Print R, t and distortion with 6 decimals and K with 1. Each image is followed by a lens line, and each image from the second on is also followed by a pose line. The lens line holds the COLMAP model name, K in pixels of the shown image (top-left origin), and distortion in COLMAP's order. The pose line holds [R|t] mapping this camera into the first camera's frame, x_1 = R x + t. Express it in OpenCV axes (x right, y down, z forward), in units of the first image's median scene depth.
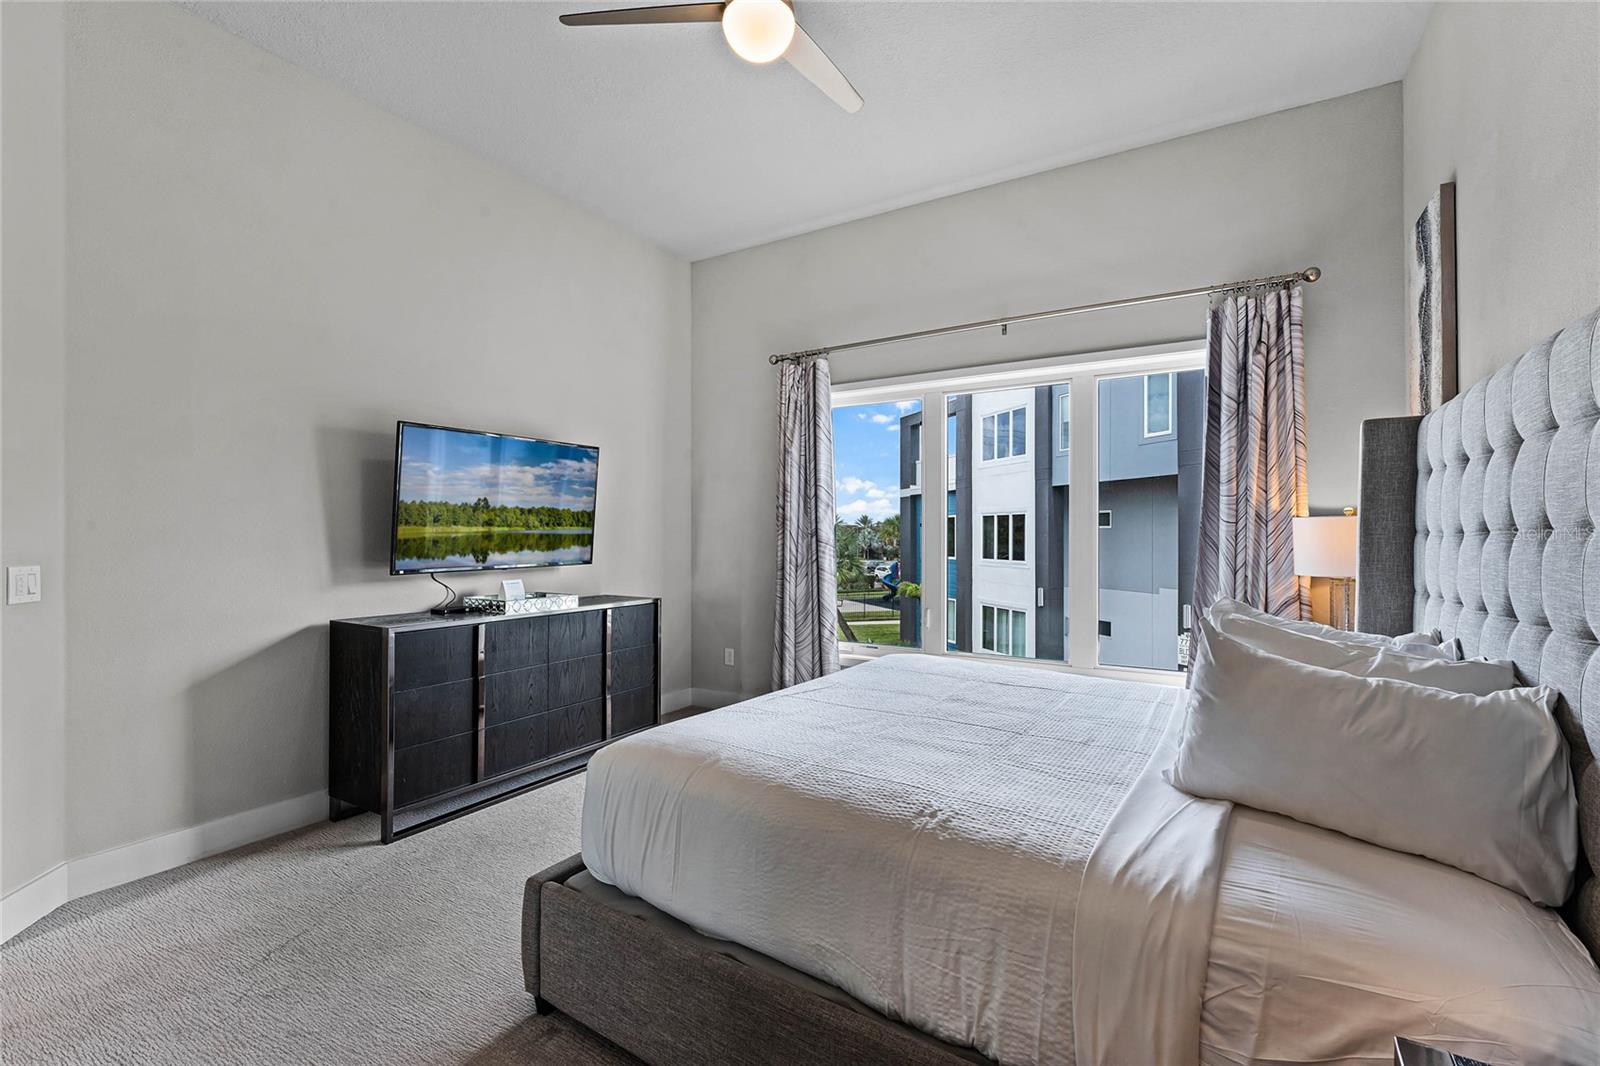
lens RADIAL K [[702.6, 0, 800.0], [0, 702.6, 533.0], [0, 0, 1]] dist [-0.000829, -0.000108]
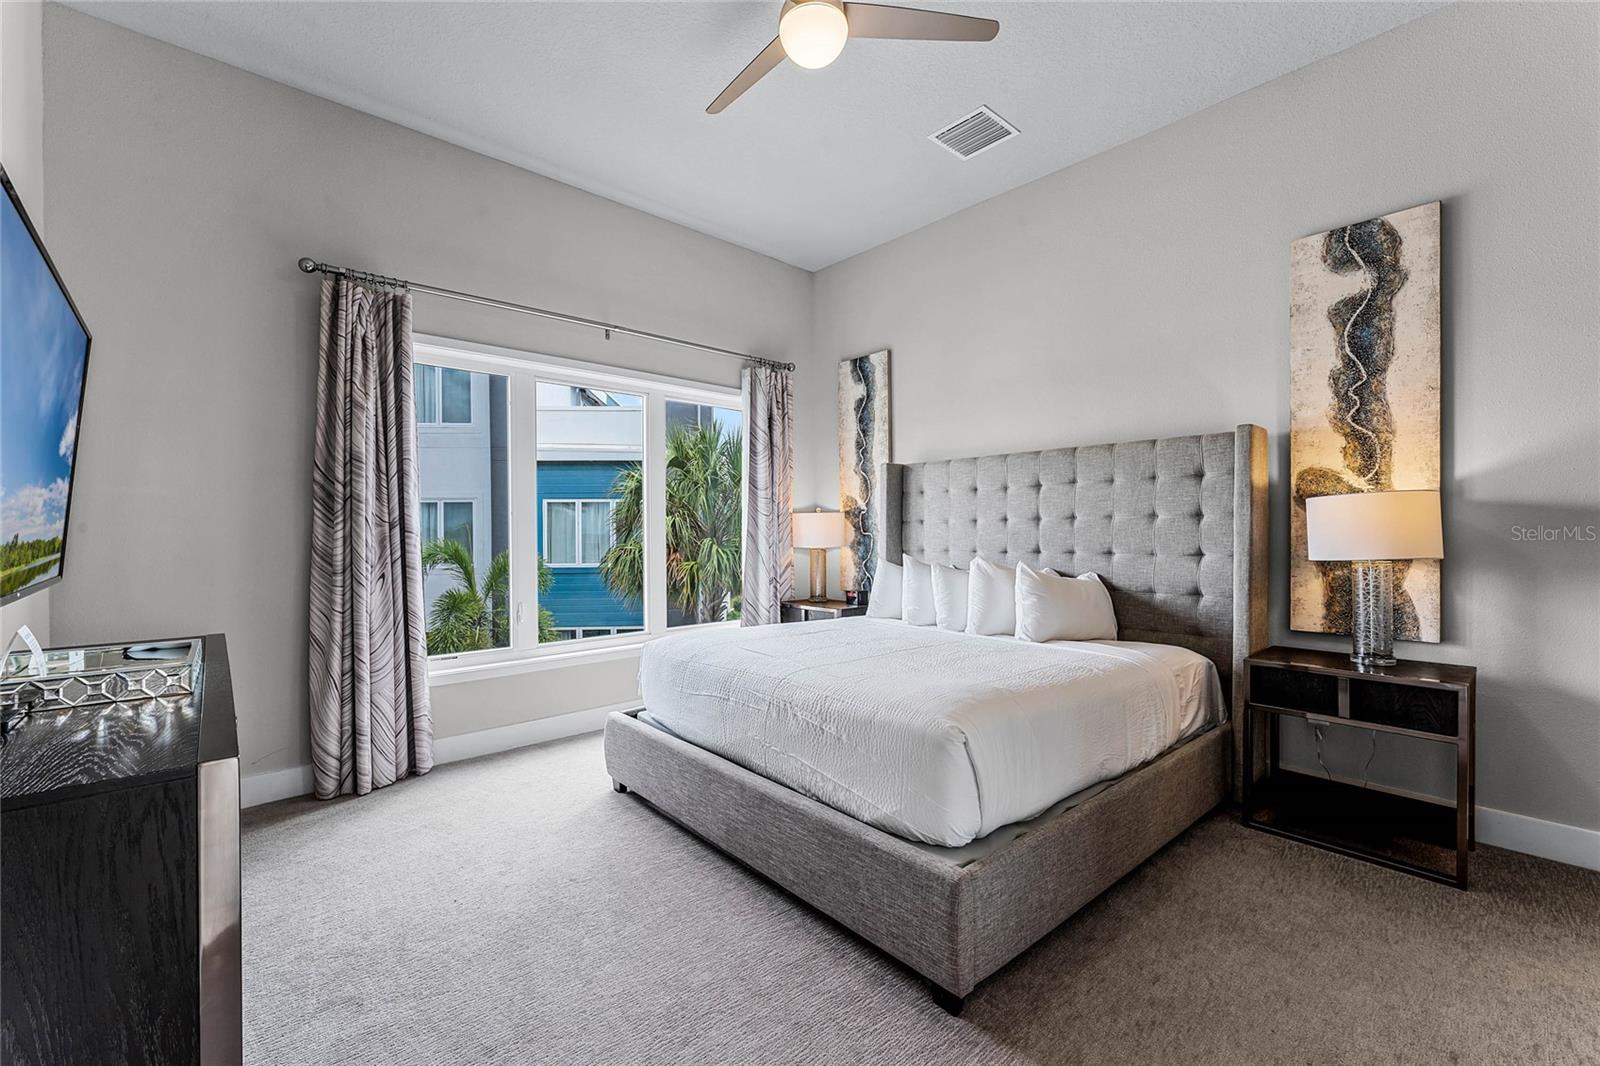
lens RADIAL K [[647.8, 0, 800.0], [0, 647.8, 533.0], [0, 0, 1]] dist [0.000529, 0.000157]
pose [[0.294047, -0.011728, 0.955719, -0.517907], [0.001648, 0.999929, 0.011763, 0.004115], [-0.955790, -0.001884, 0.294045, 0.381175]]
